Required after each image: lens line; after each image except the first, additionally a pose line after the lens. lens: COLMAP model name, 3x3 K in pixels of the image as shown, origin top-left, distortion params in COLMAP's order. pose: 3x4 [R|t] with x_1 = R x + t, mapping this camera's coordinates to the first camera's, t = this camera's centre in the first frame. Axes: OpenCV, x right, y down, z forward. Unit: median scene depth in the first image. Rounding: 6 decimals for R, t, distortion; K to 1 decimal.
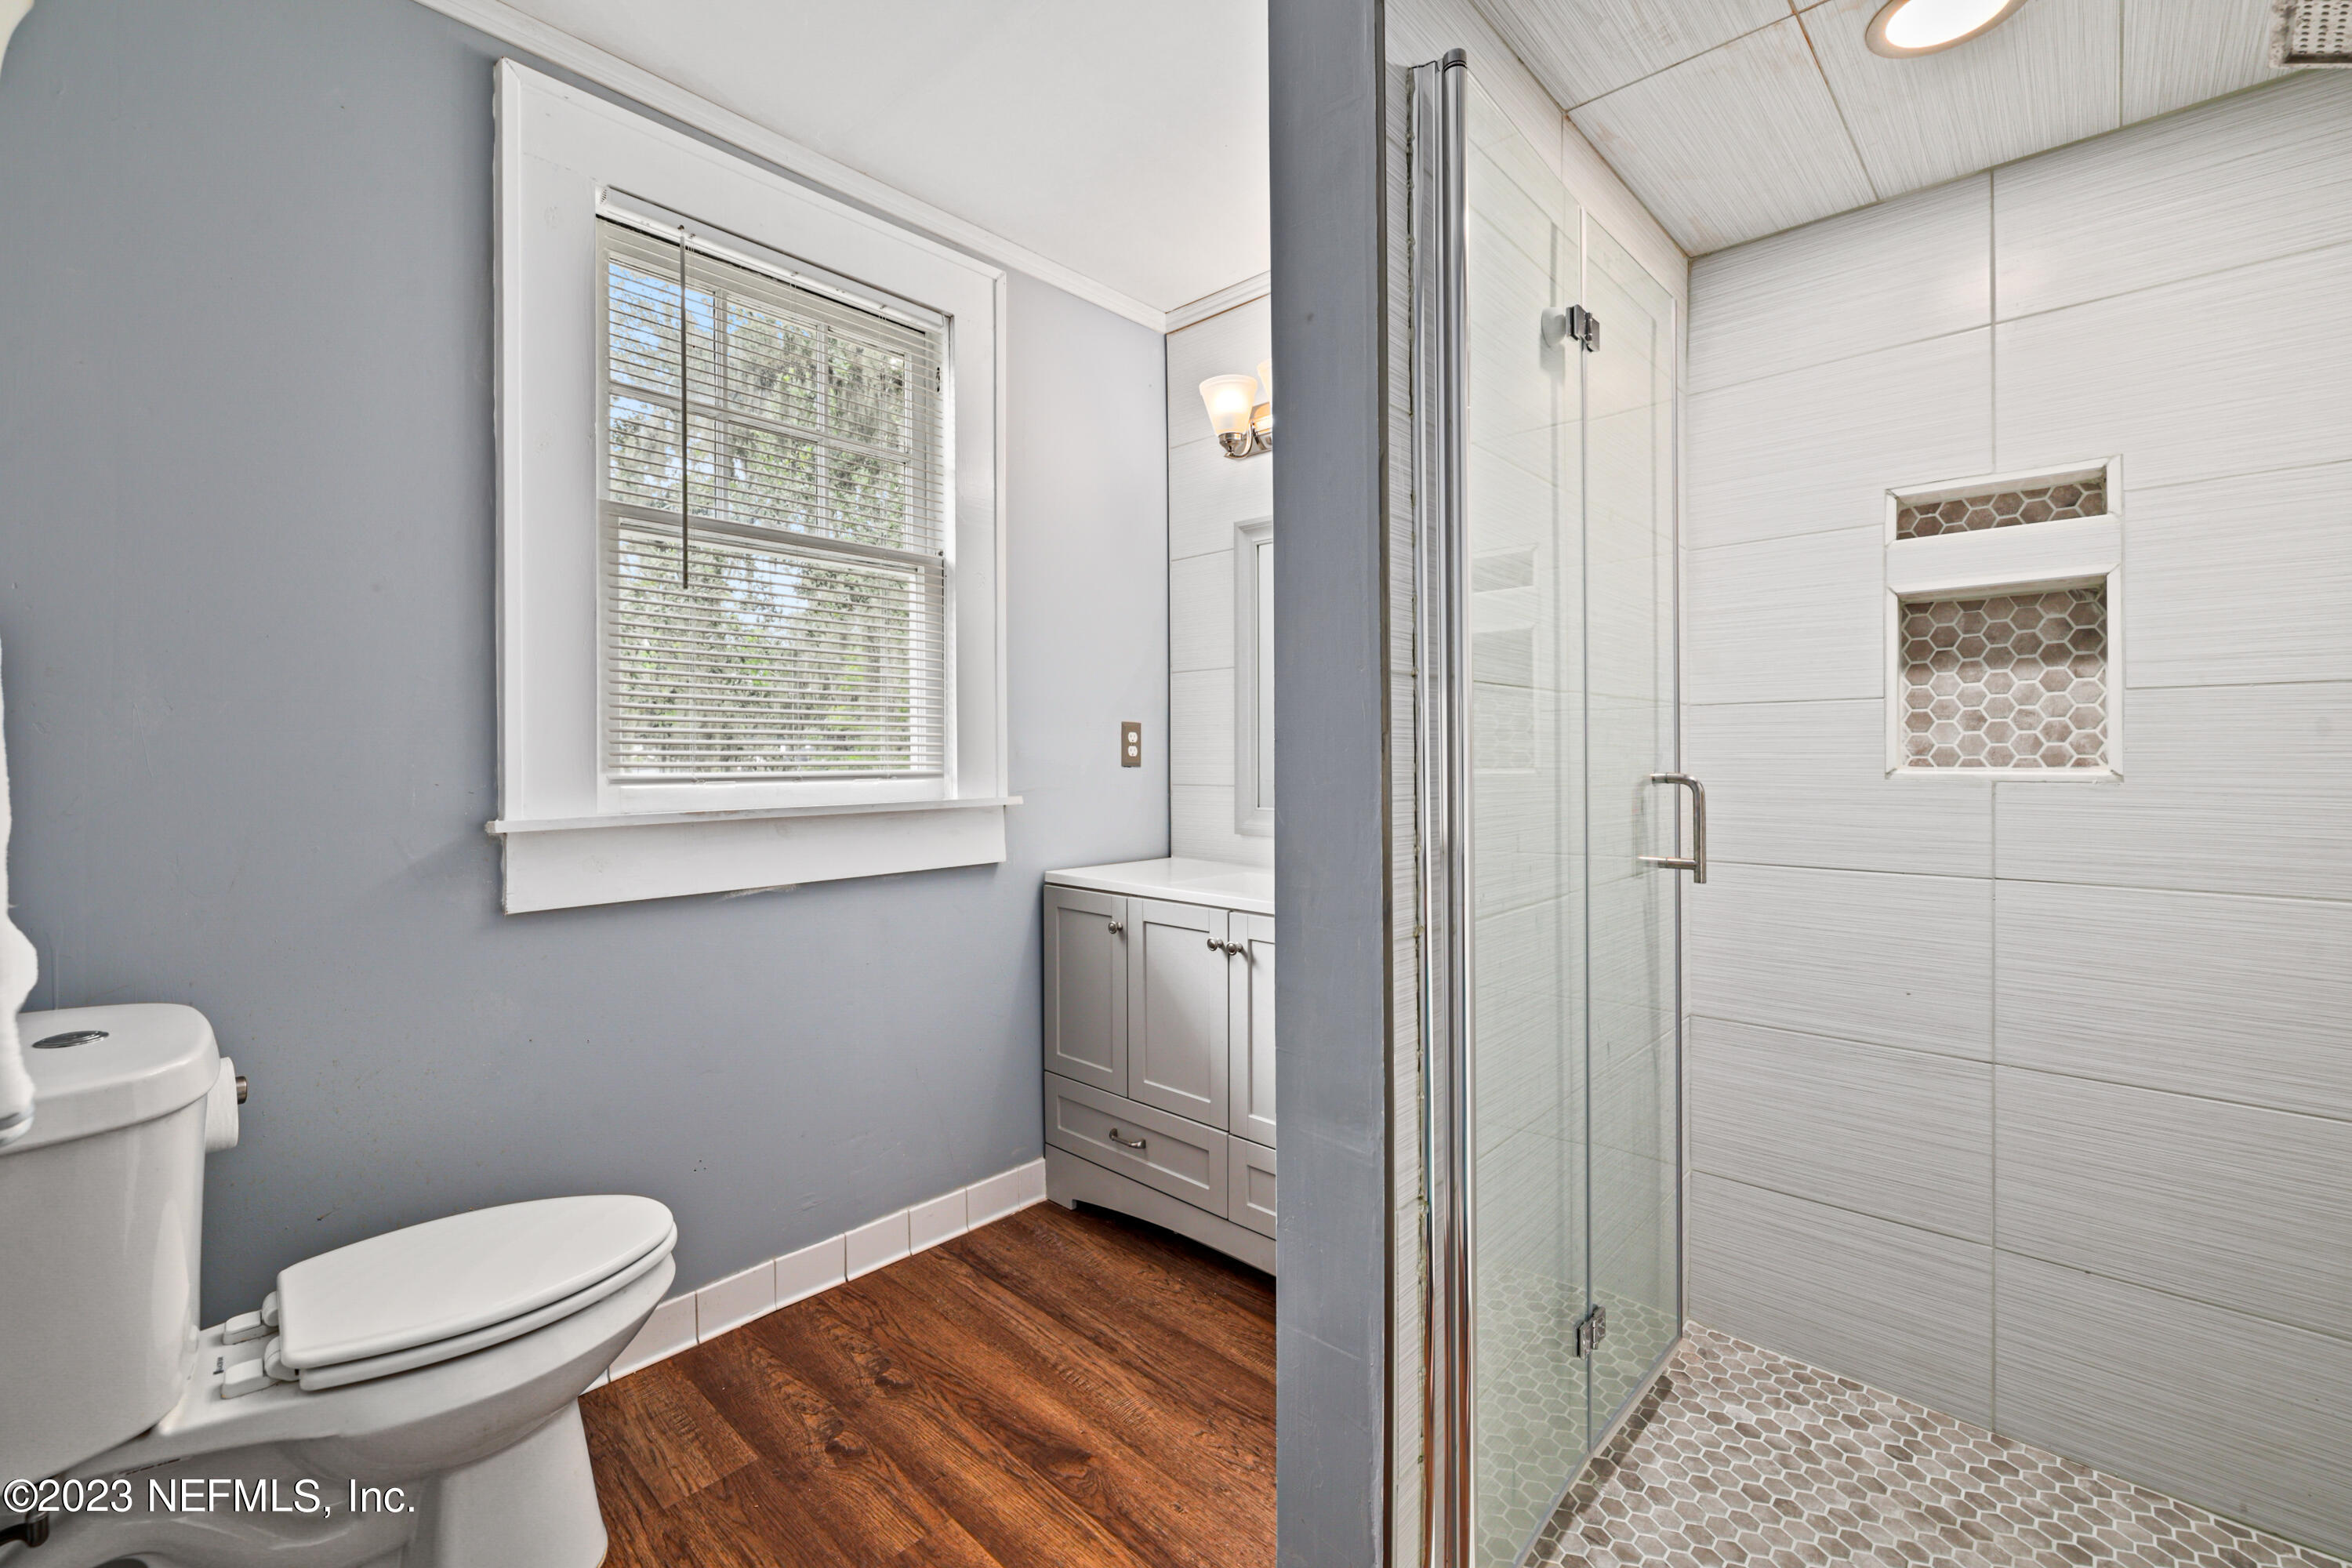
lens RADIAL K [[986.8, 0, 1174.7], [0, 986.8, 771.7], [0, 0, 1]] dist [-0.003872, 0.001929]
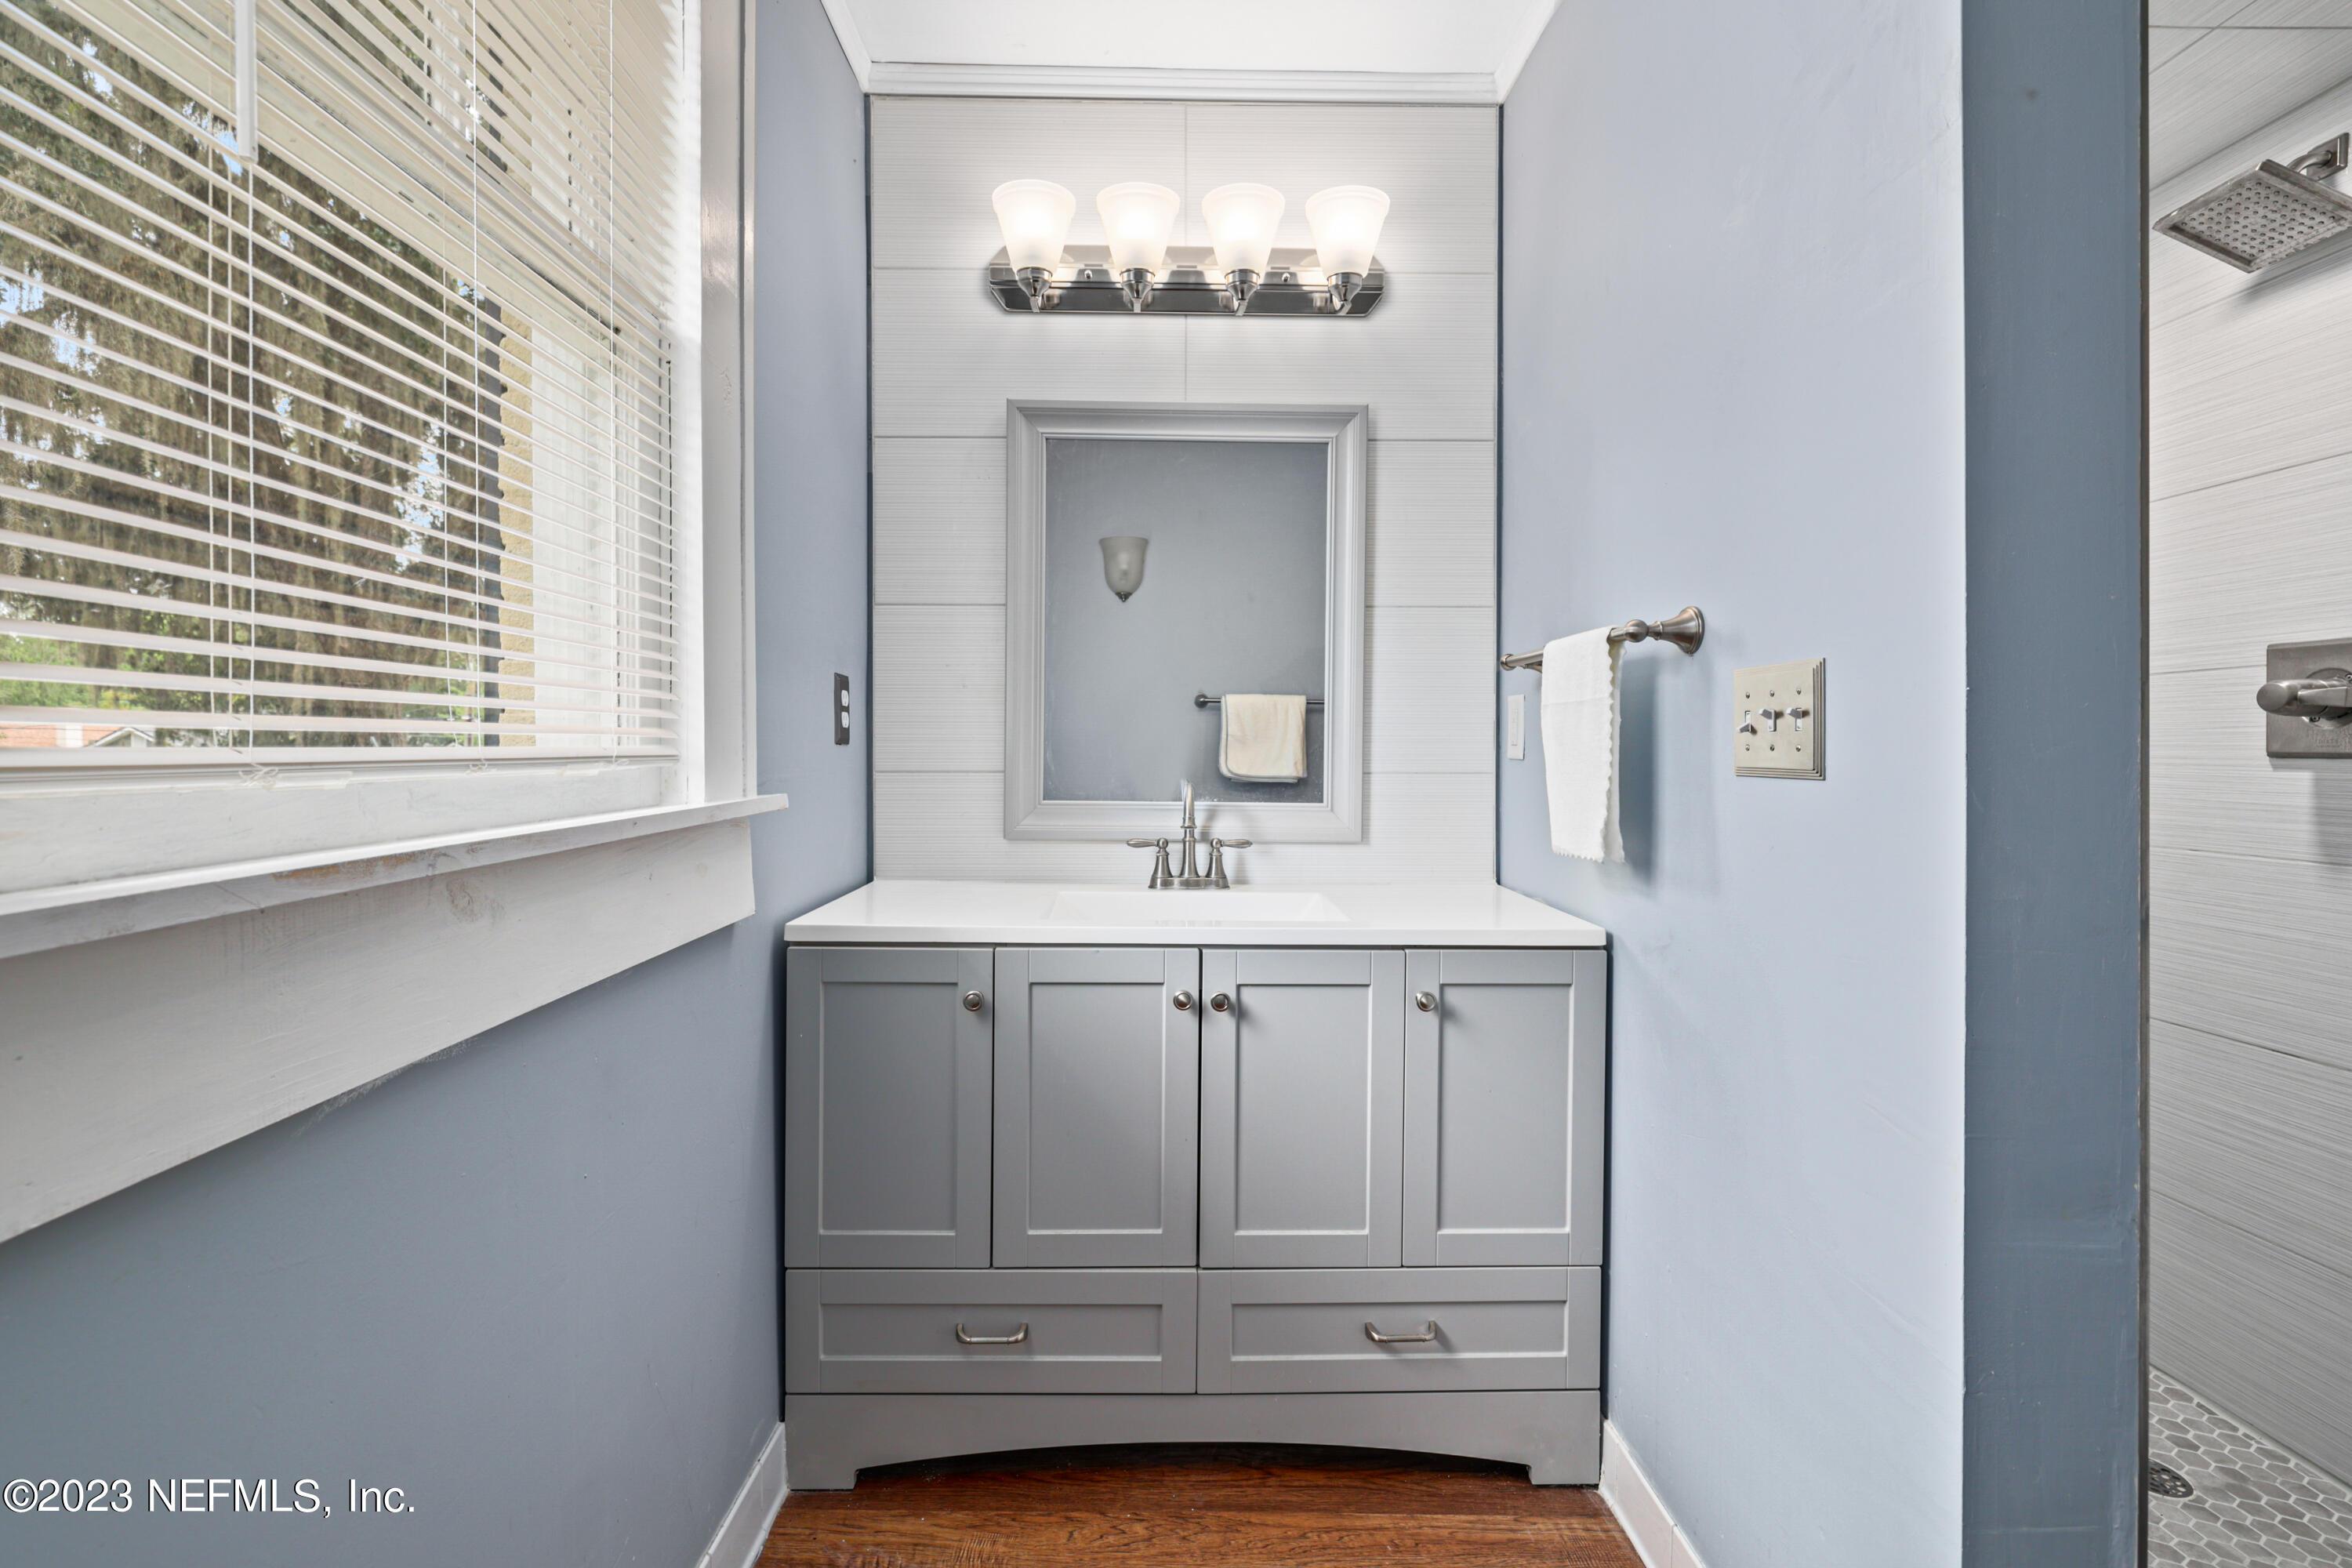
lens RADIAL K [[986.8, 0, 1158.1], [0, 986.8, 763.0], [0, 0, 1]] dist [-0.003872, 0.001929]
pose [[0.718182, -0.005813, 0.695831, -0.559554], [0.005964, 0.999980, 0.002199, 0.011070], [-0.695830, 0.002571, 0.718202, 0.651522]]
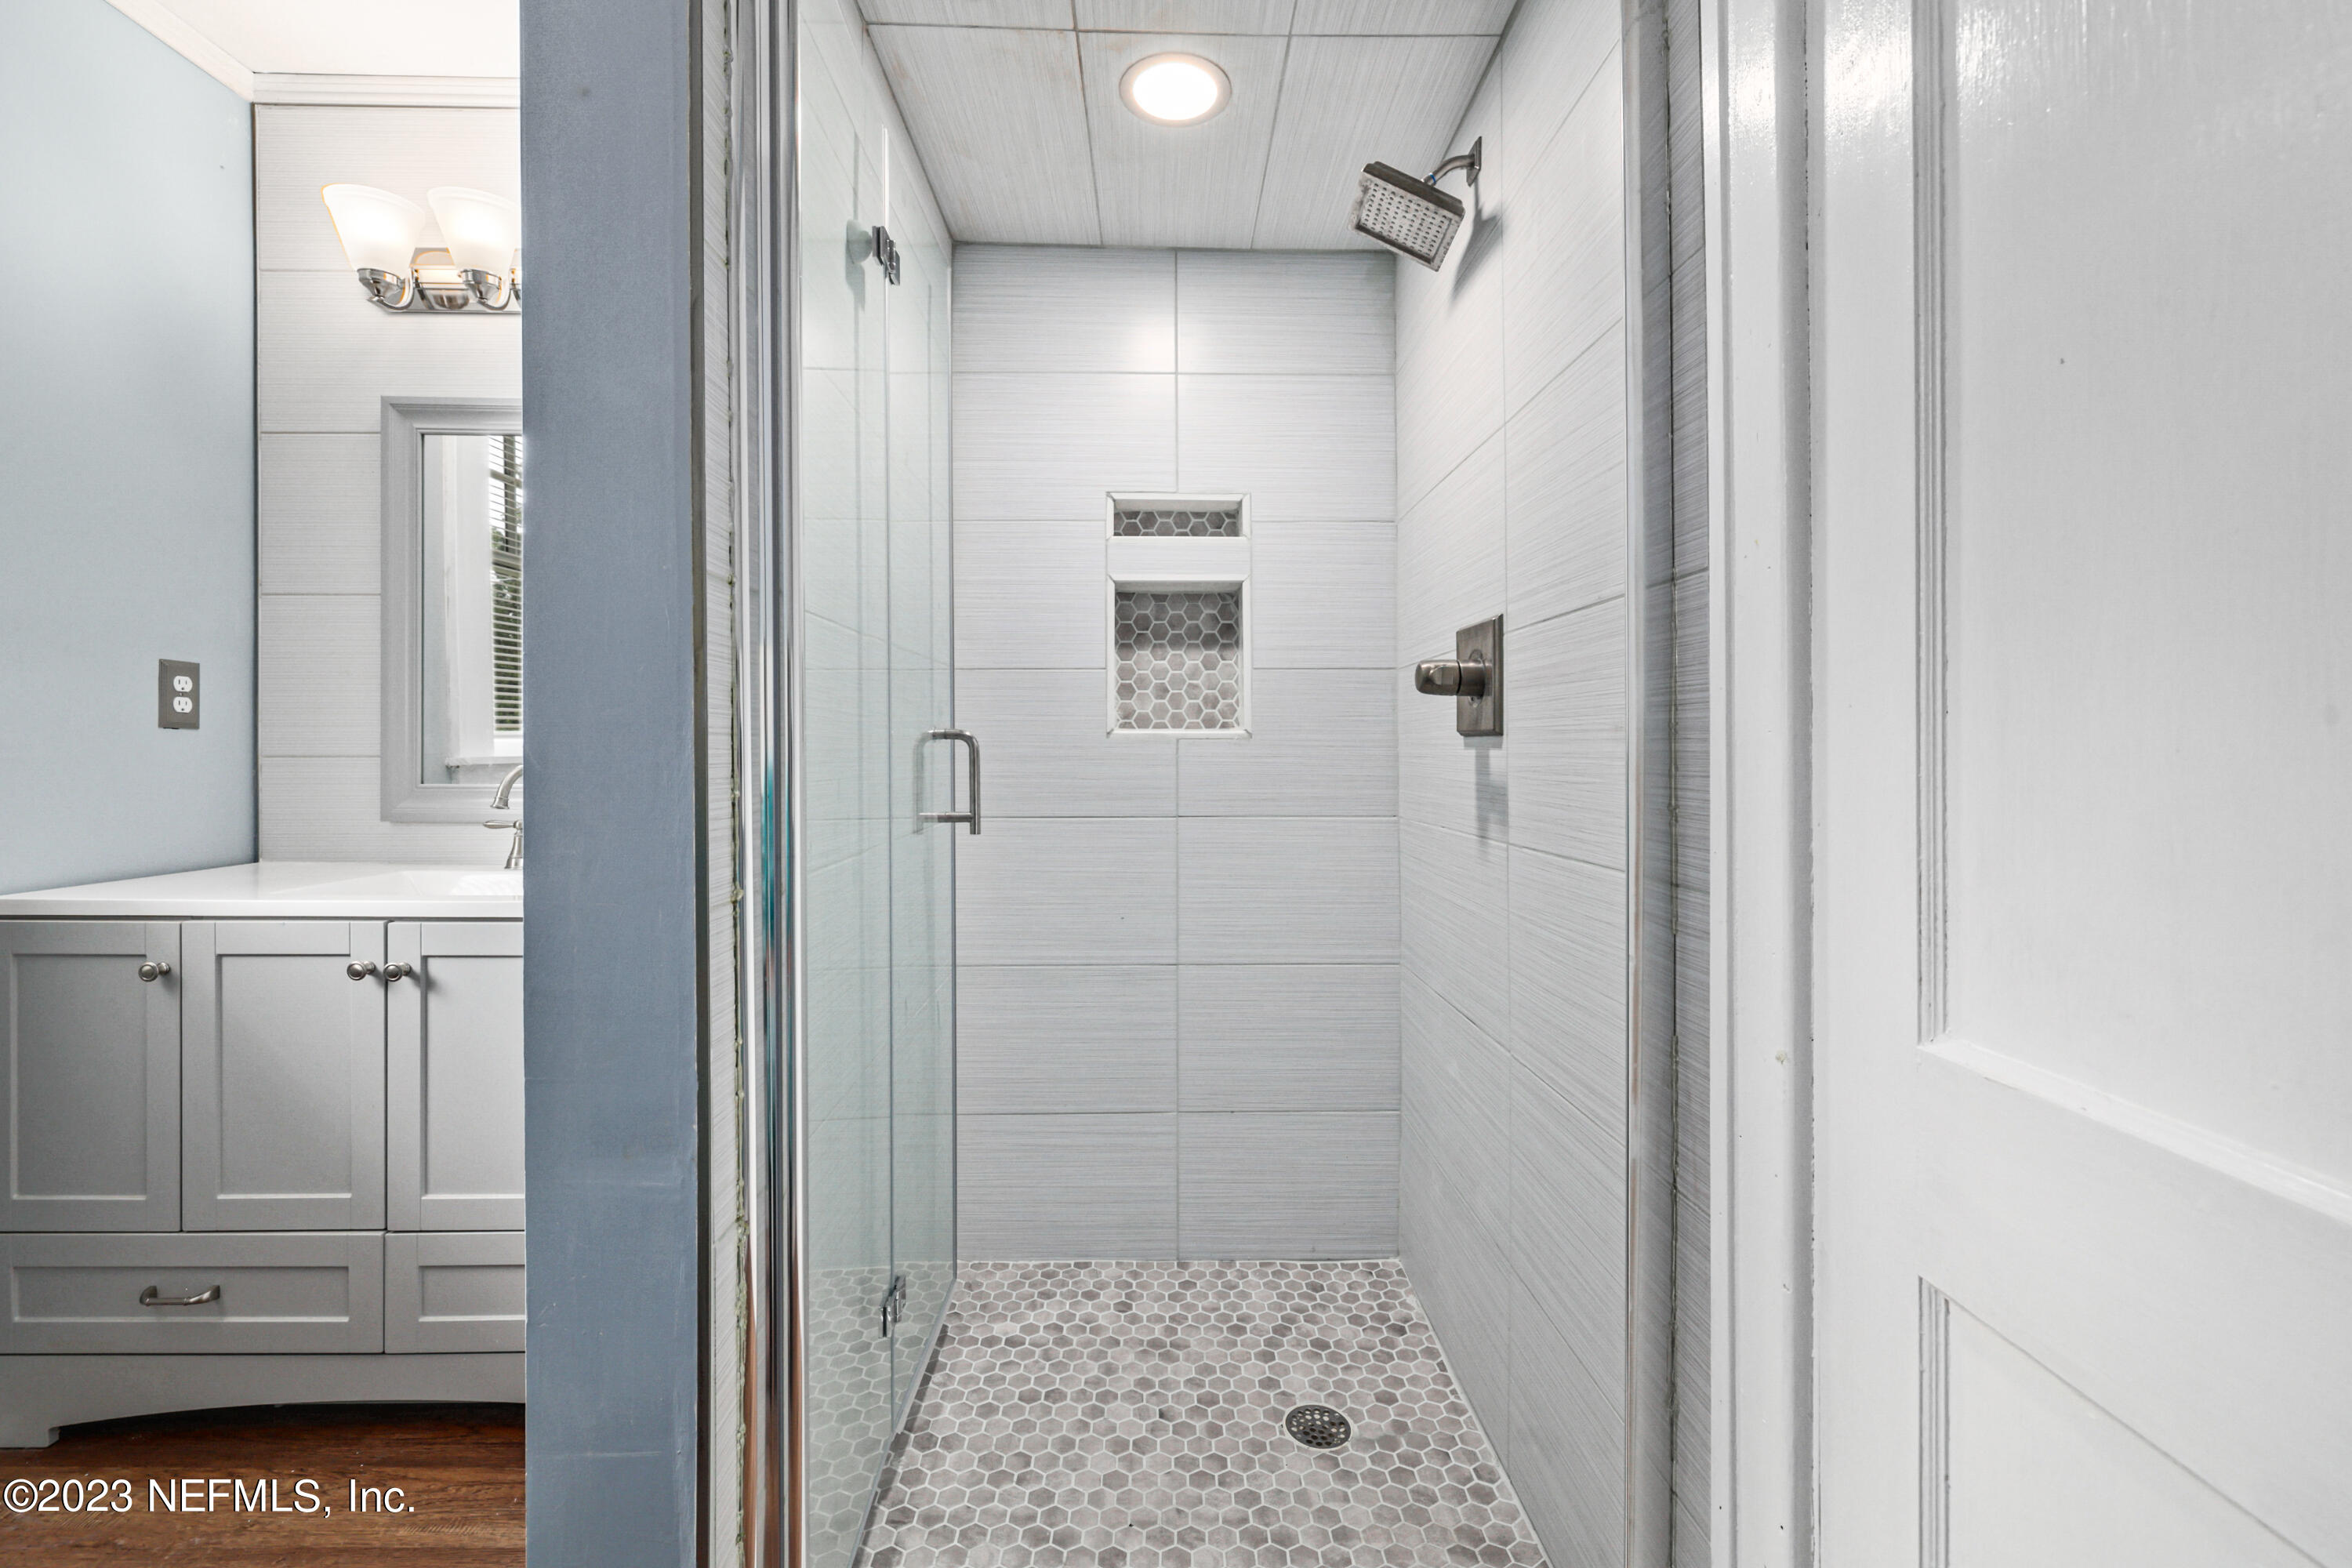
lens RADIAL K [[986.8, 0, 1182.7], [0, 986.8, 747.5], [0, 0, 1]] dist [-0.003872, 0.001929]
pose [[0.715862, -0.000025, 0.698241, -0.038748], [0.008363, 0.999929, -0.008538, 0.030941], [-0.698191, 0.011952, 0.715812, 0.094211]]
